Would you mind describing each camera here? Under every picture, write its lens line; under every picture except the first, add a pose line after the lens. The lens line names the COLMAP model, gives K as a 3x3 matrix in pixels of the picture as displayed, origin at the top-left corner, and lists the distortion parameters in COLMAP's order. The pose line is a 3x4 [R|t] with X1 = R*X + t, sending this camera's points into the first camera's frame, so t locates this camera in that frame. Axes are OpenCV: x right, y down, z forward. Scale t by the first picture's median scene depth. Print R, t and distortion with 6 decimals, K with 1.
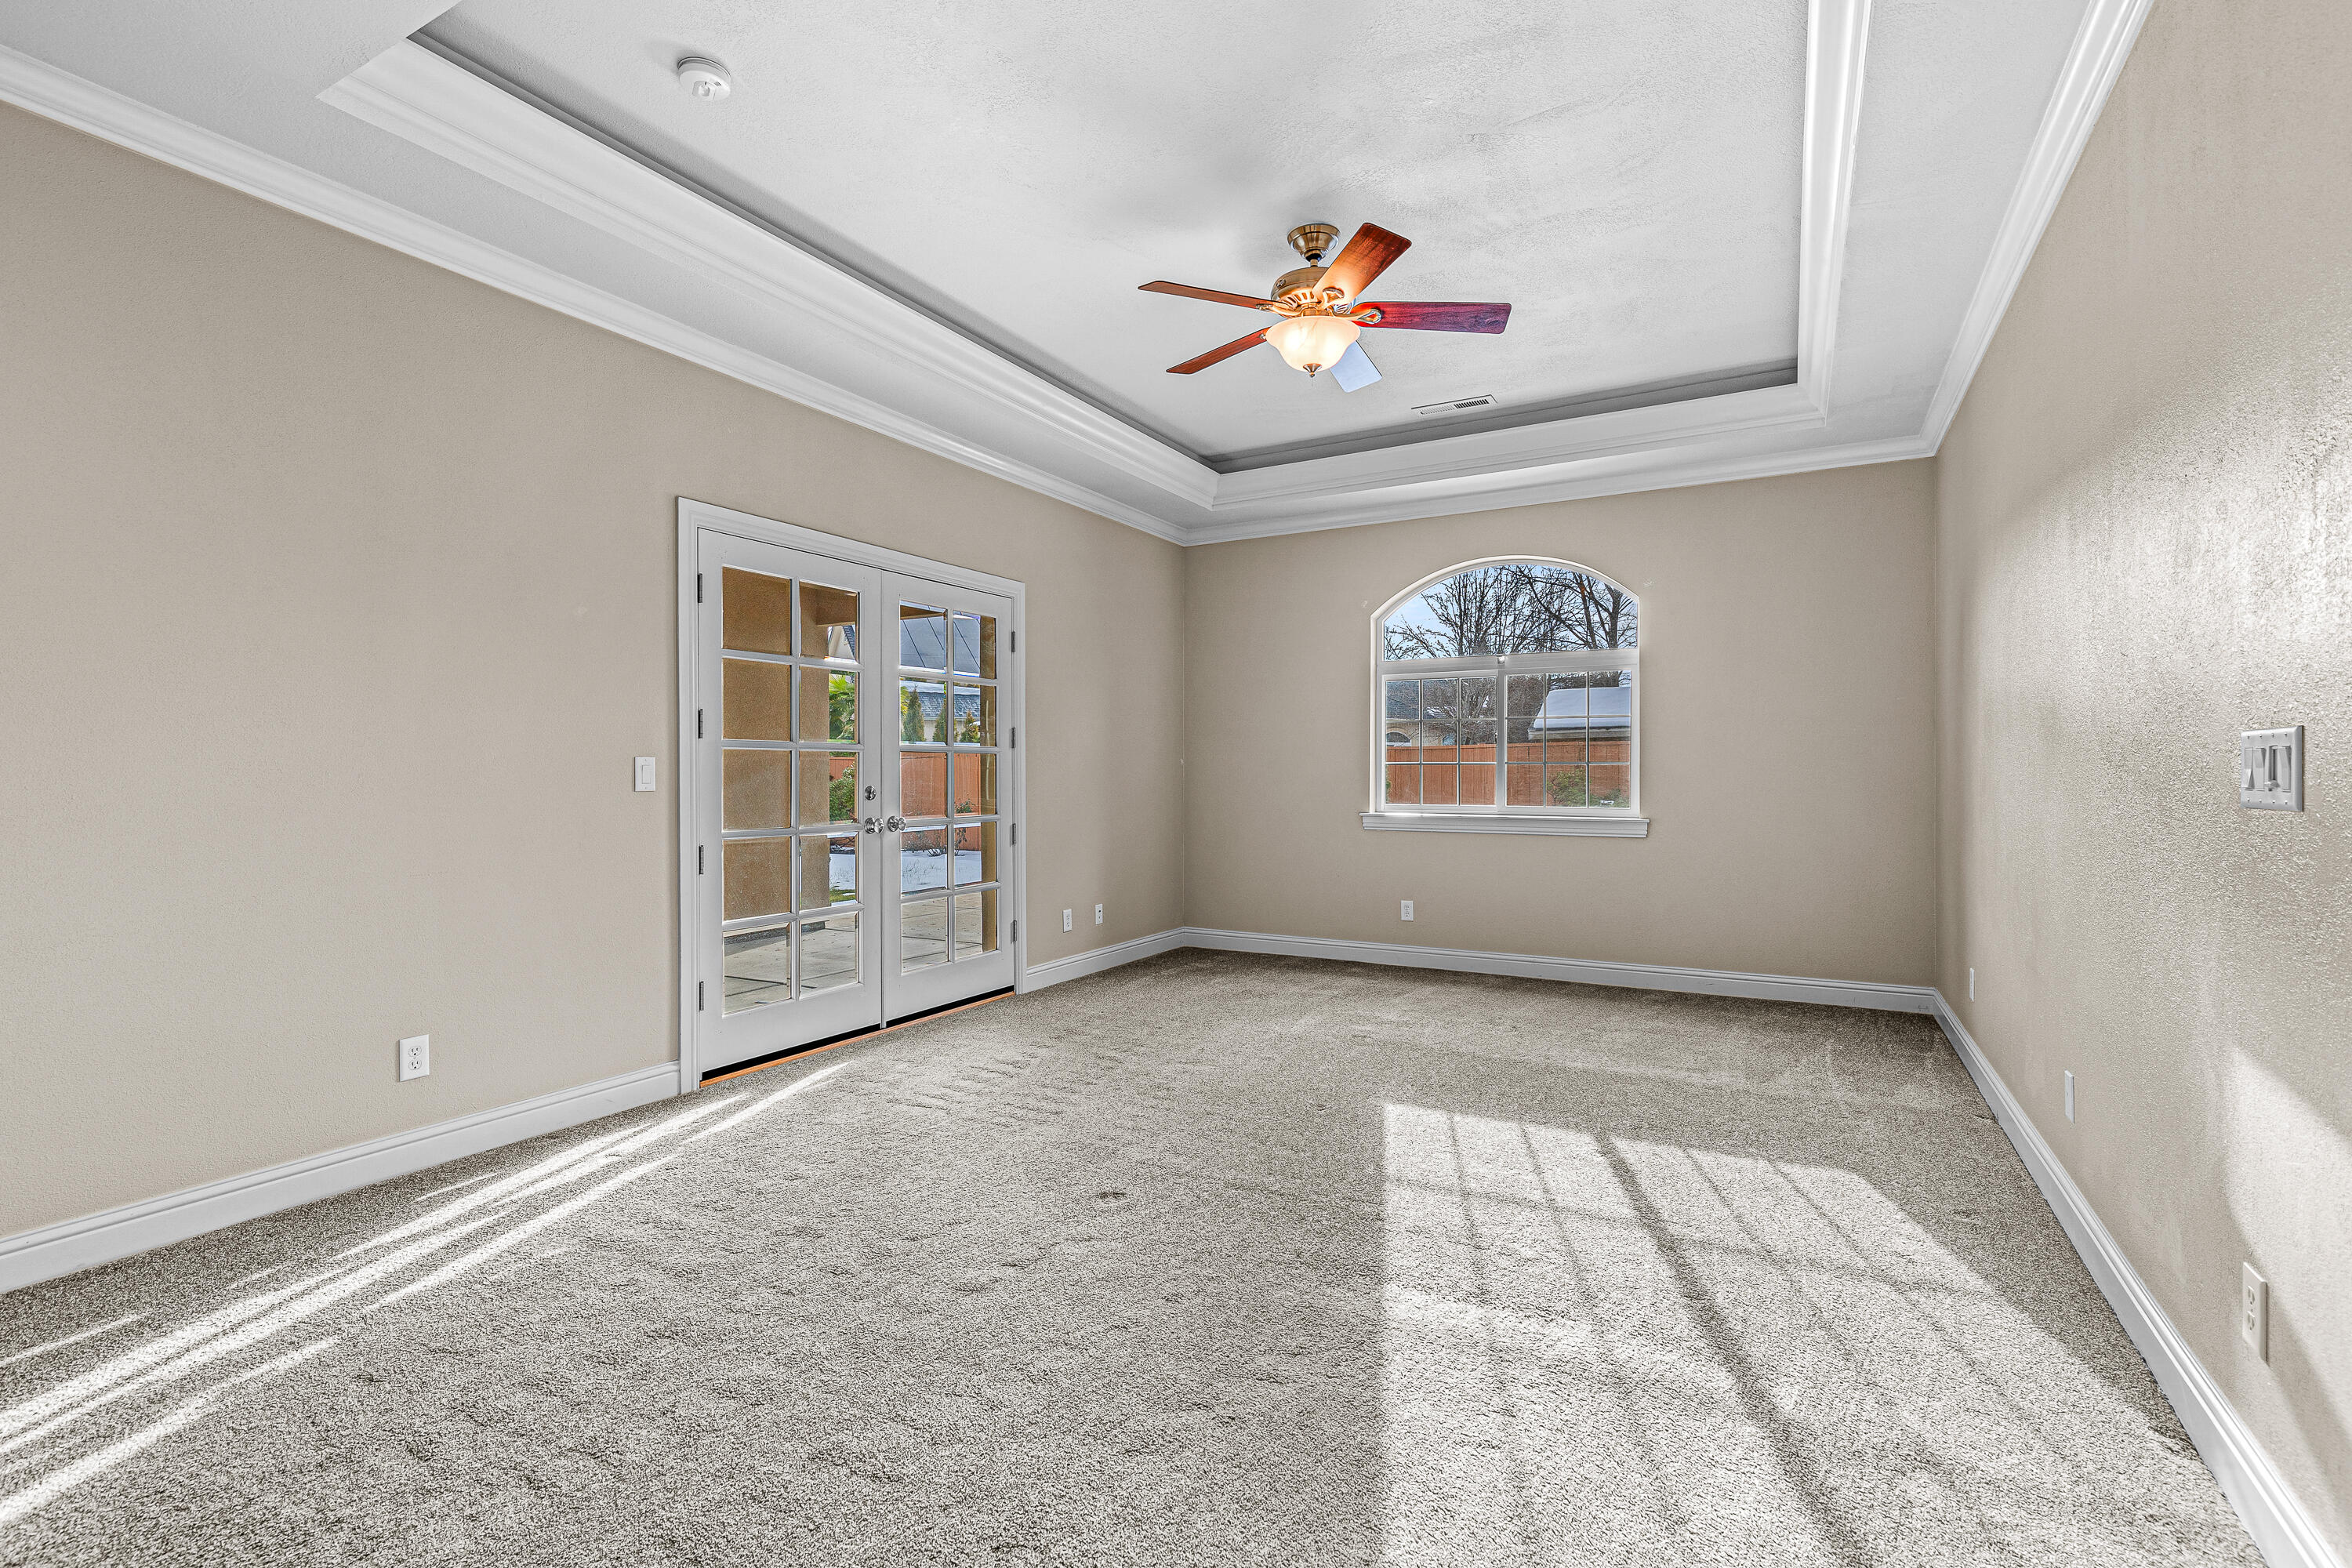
lens RADIAL K [[1082.3, 0, 1181.5], [0, 1082.3, 787.1], [0, 0, 1]] dist [0.008238, -0.000216]
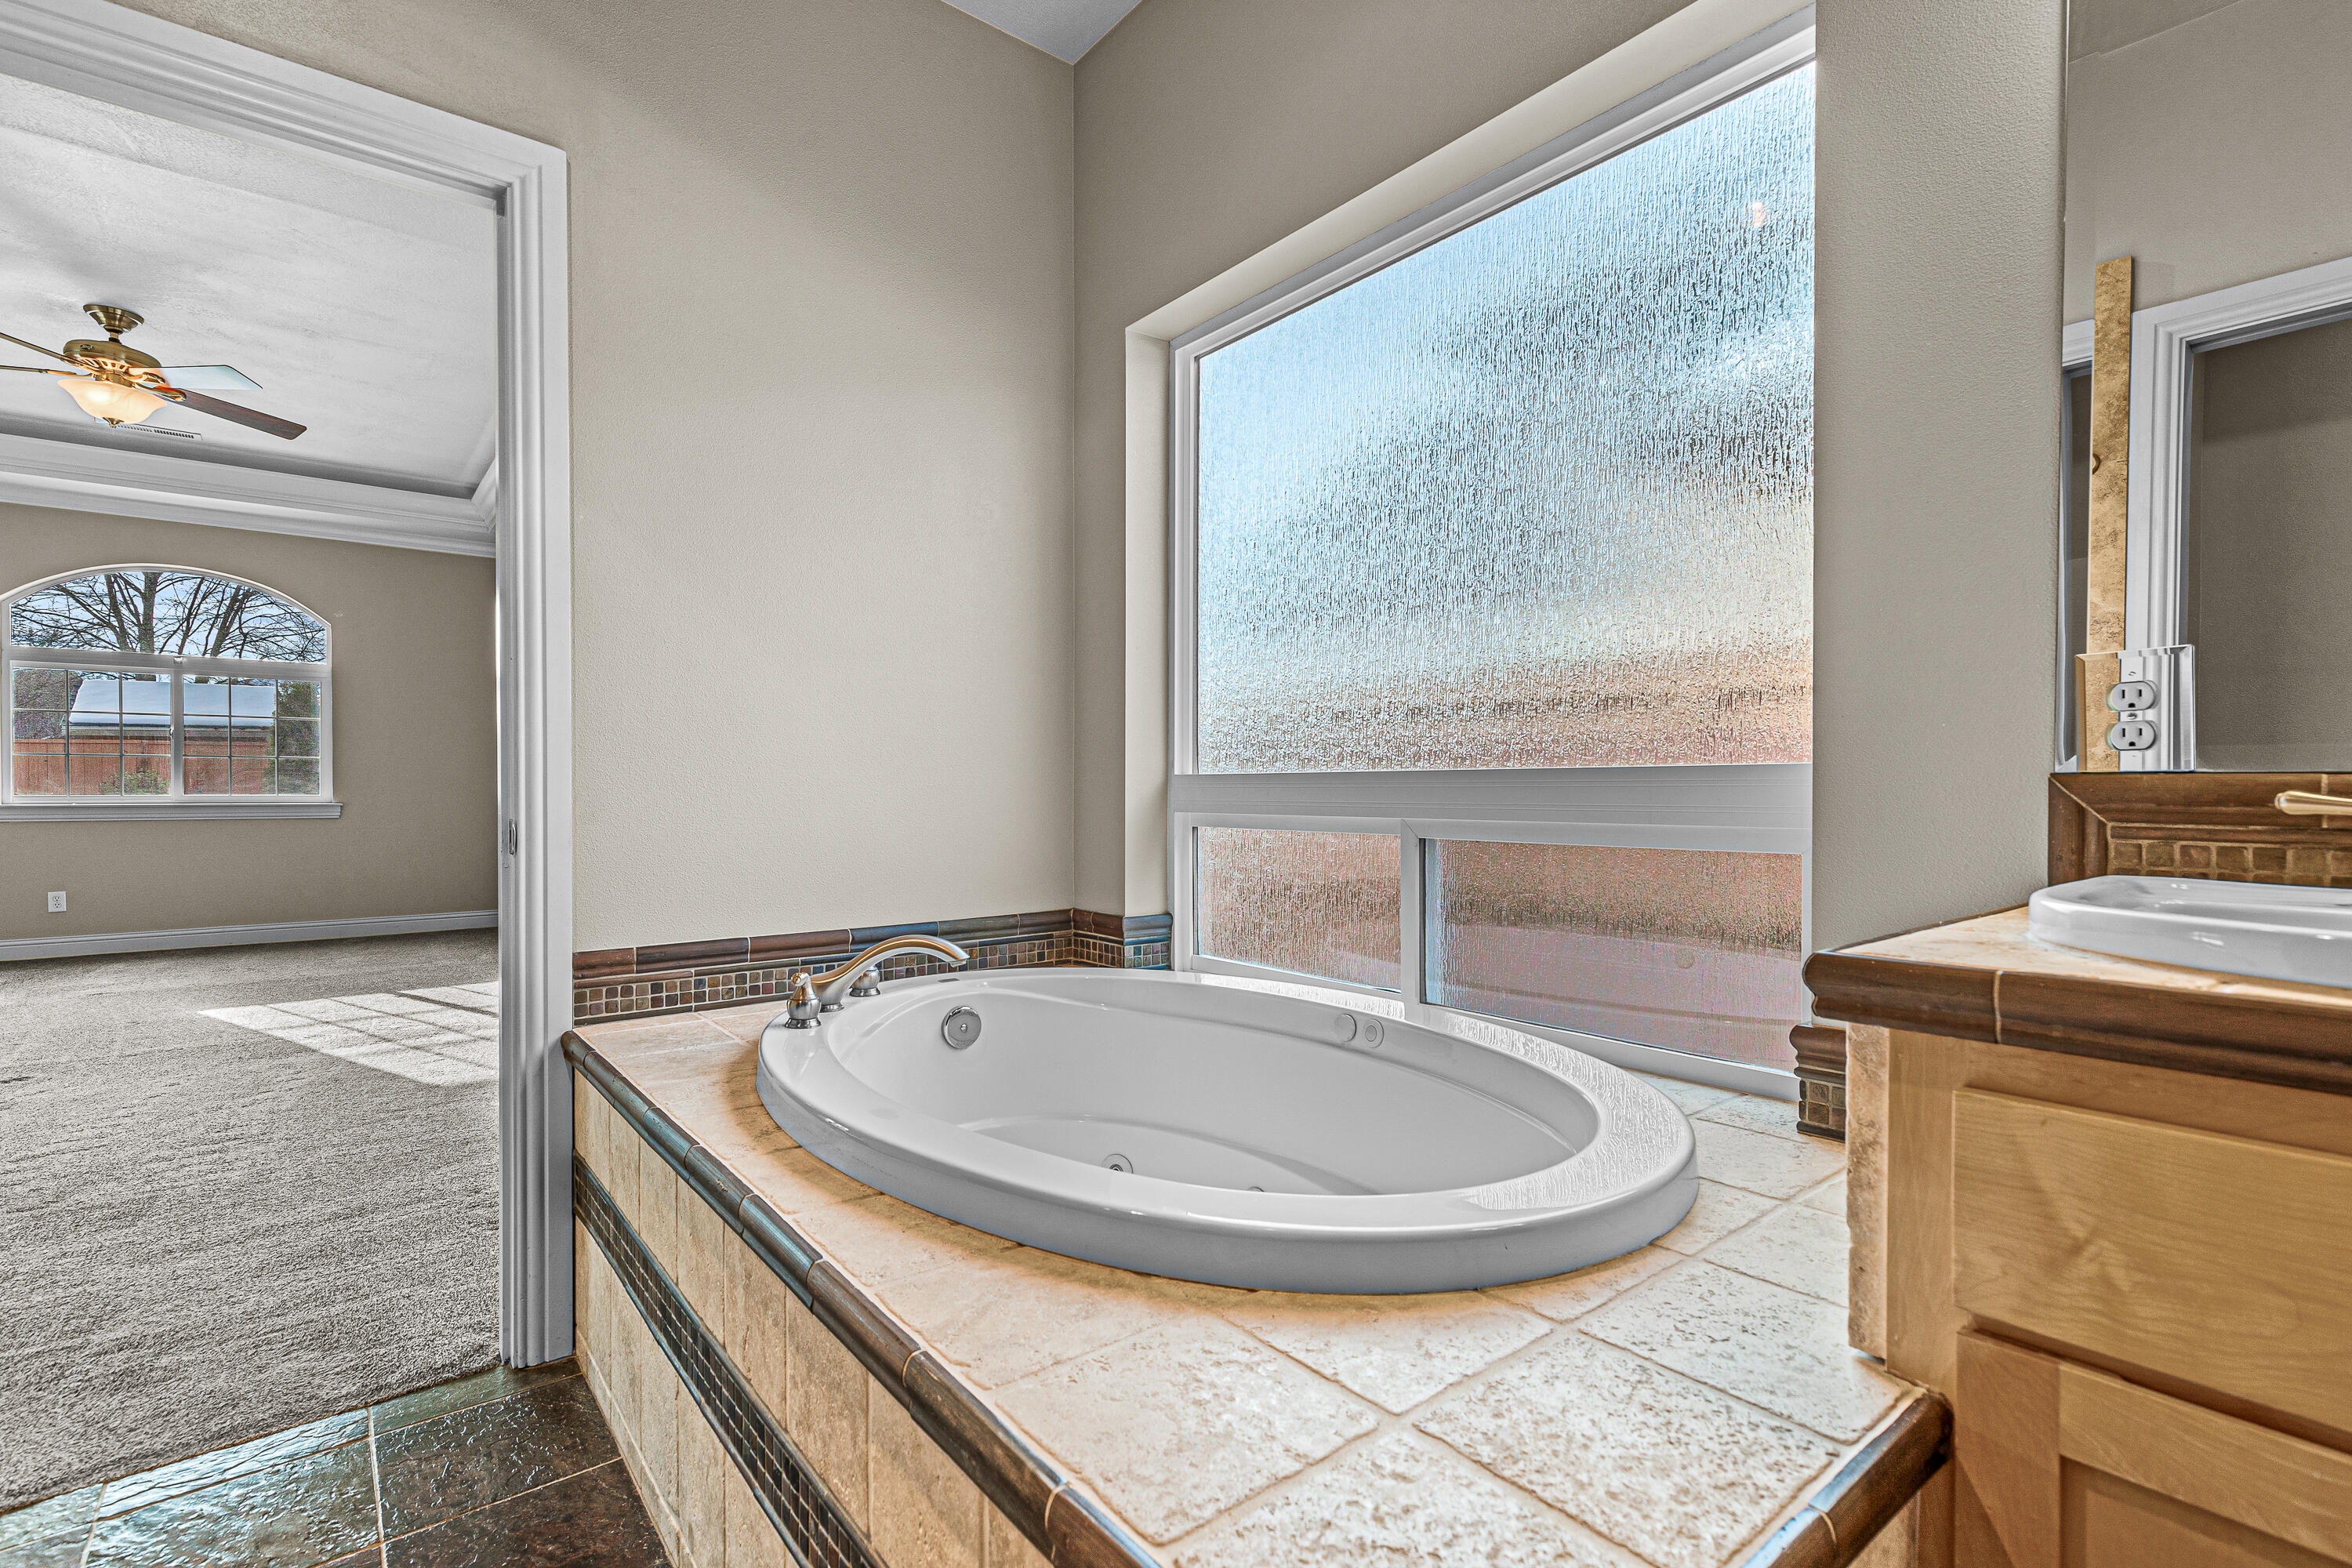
lens RADIAL K [[1082.3, 0, 1182.1], [0, 1082.3, 780.6], [0, 0, 1]] dist [0.008238, -0.000216]
pose [[0.375752, 0.002736, 0.926716, -0.548912], [0.012796, 0.999885, -0.008141, 0.039580], [-0.926632, 0.014918, 0.375674, -0.550112]]
